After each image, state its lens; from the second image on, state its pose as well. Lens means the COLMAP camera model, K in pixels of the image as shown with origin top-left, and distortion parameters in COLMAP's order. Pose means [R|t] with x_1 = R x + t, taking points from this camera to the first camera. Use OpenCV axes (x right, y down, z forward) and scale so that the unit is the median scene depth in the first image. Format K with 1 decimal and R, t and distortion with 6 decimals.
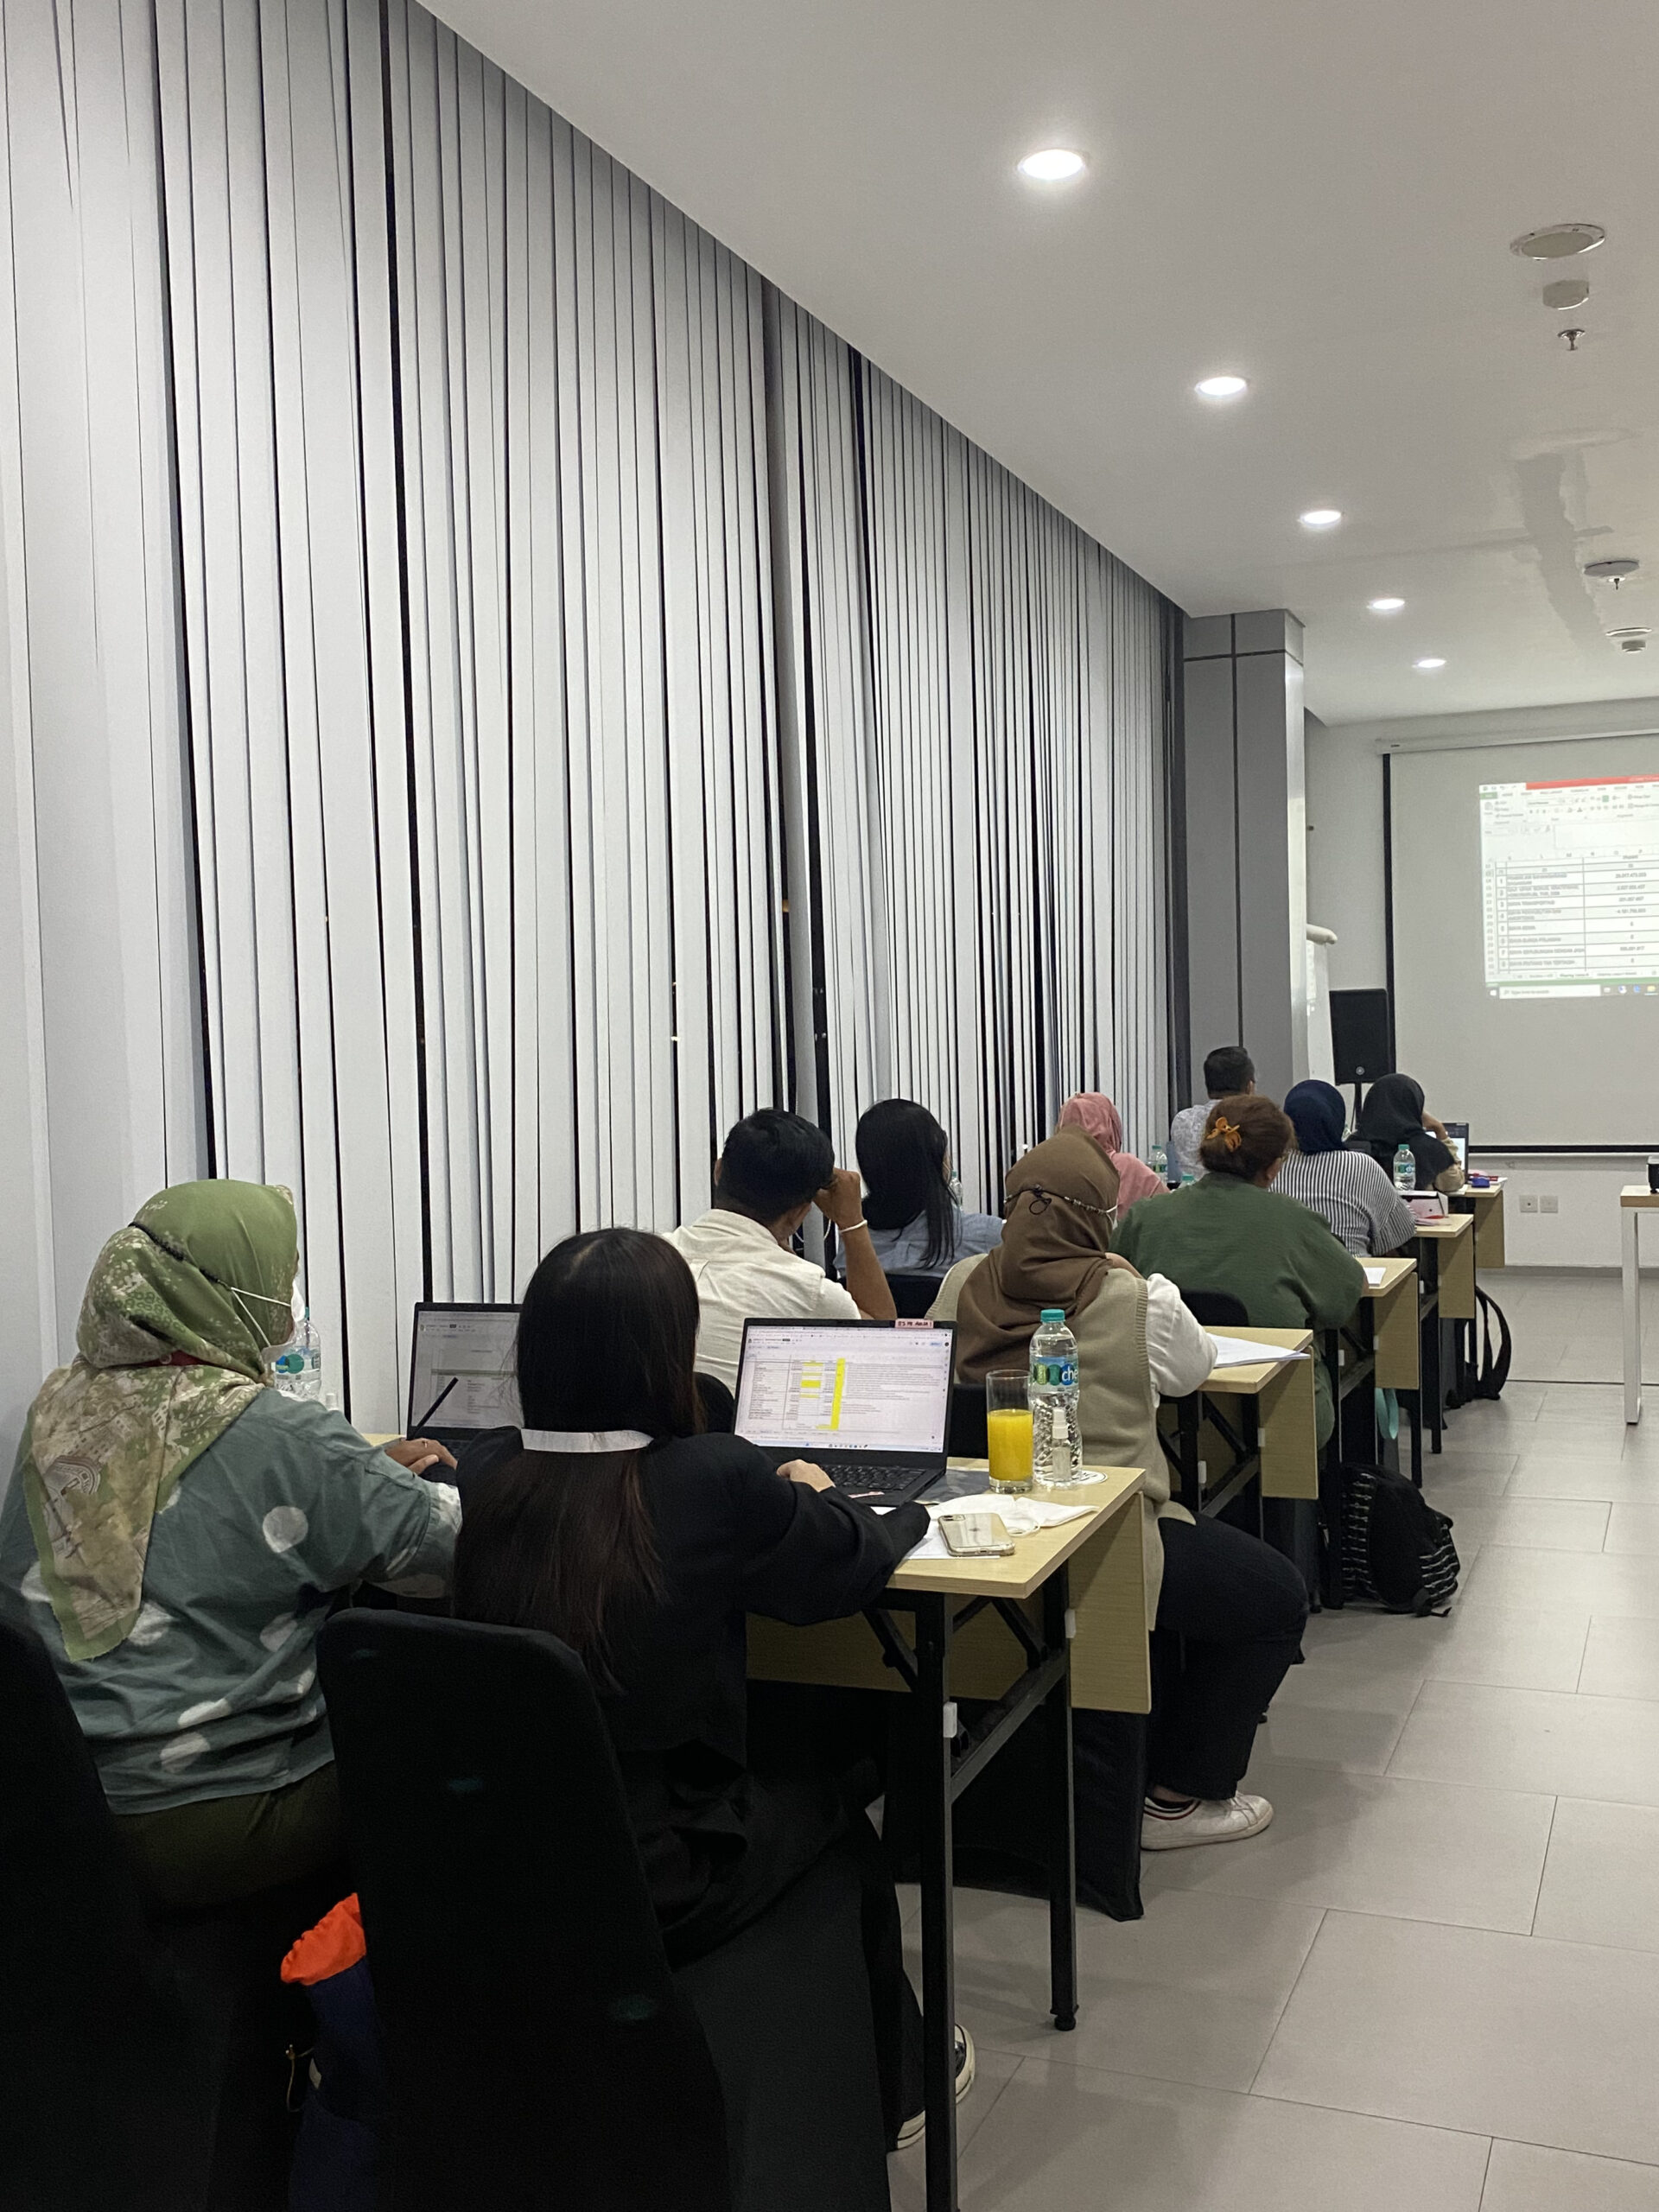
lens RADIAL K [[2234.6, 0, 829.5], [0, 2234.6, 1106.0], [0, 0, 1]] dist [0.021556, 0.002931]
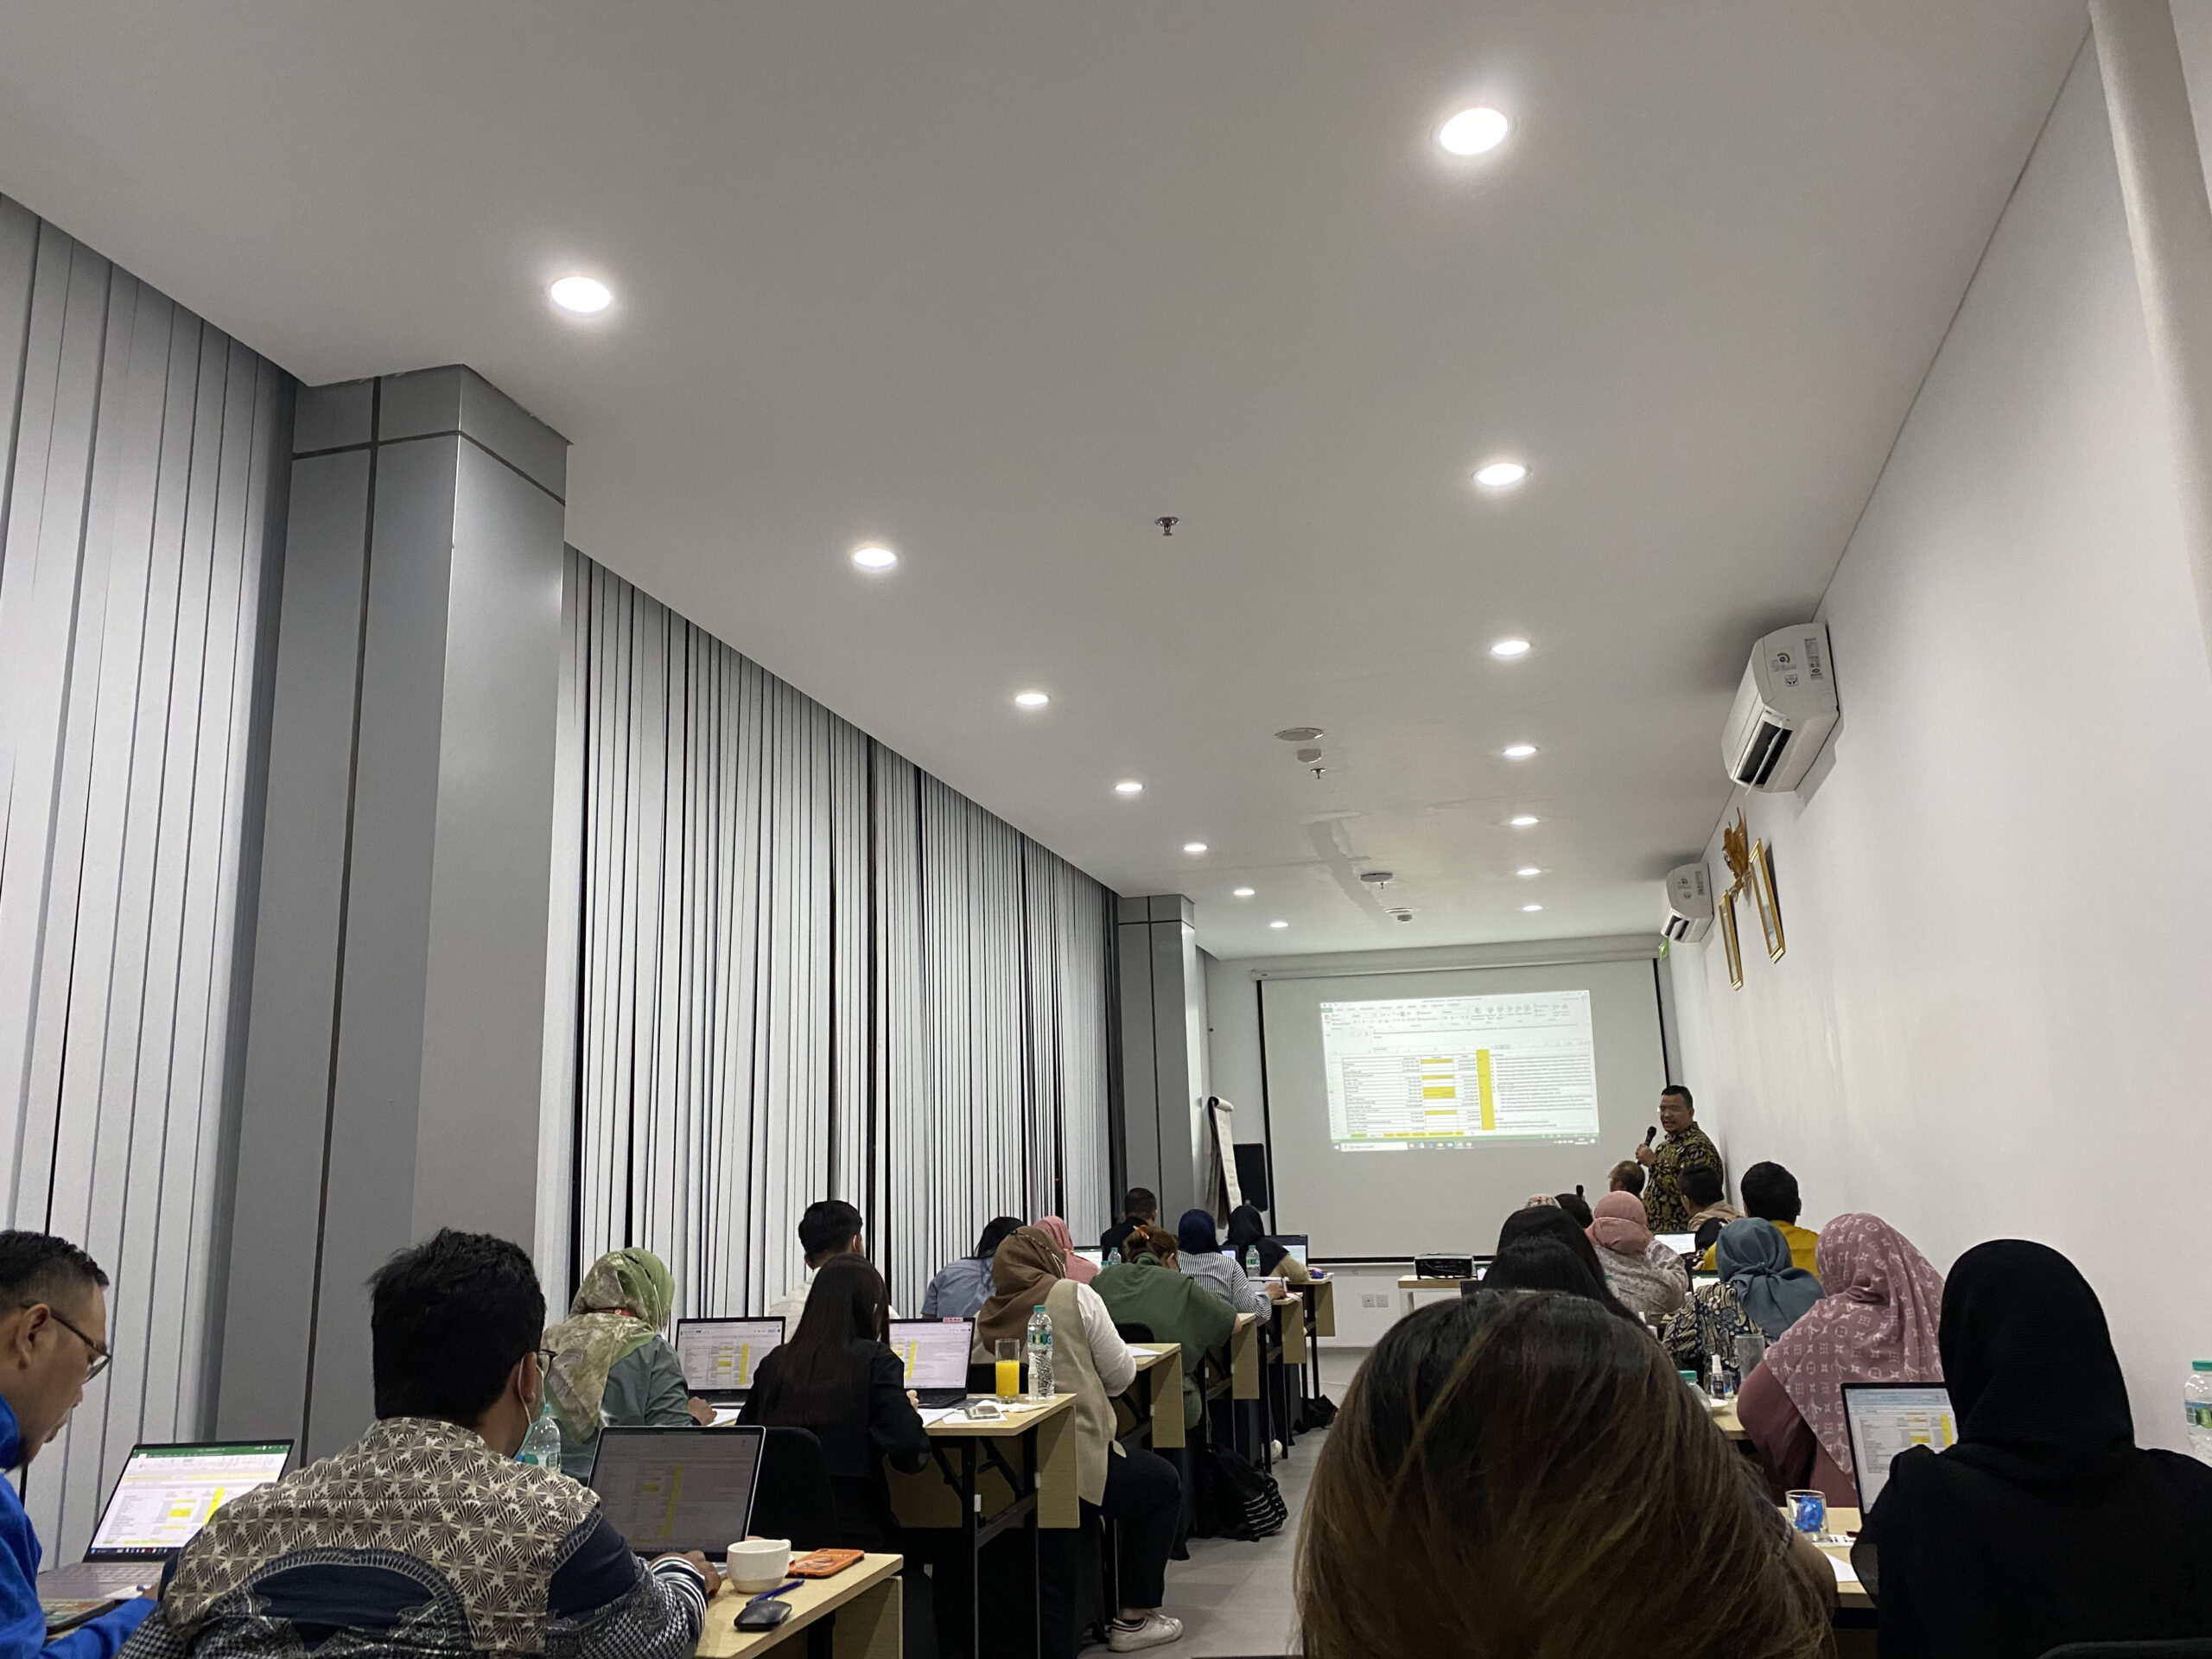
lens RADIAL K [[1665.3, 0, 1106.0], [0, 1665.3, 829.5], [0, 0, 1]] dist [0.180509, -0.170707]
pose [[0.989967, 0.023628, 0.139311, -0.015058], [0.009991, 0.971747, -0.235815, 0.010662], [-0.140947, 0.234841, 0.961761, -0.160191]]
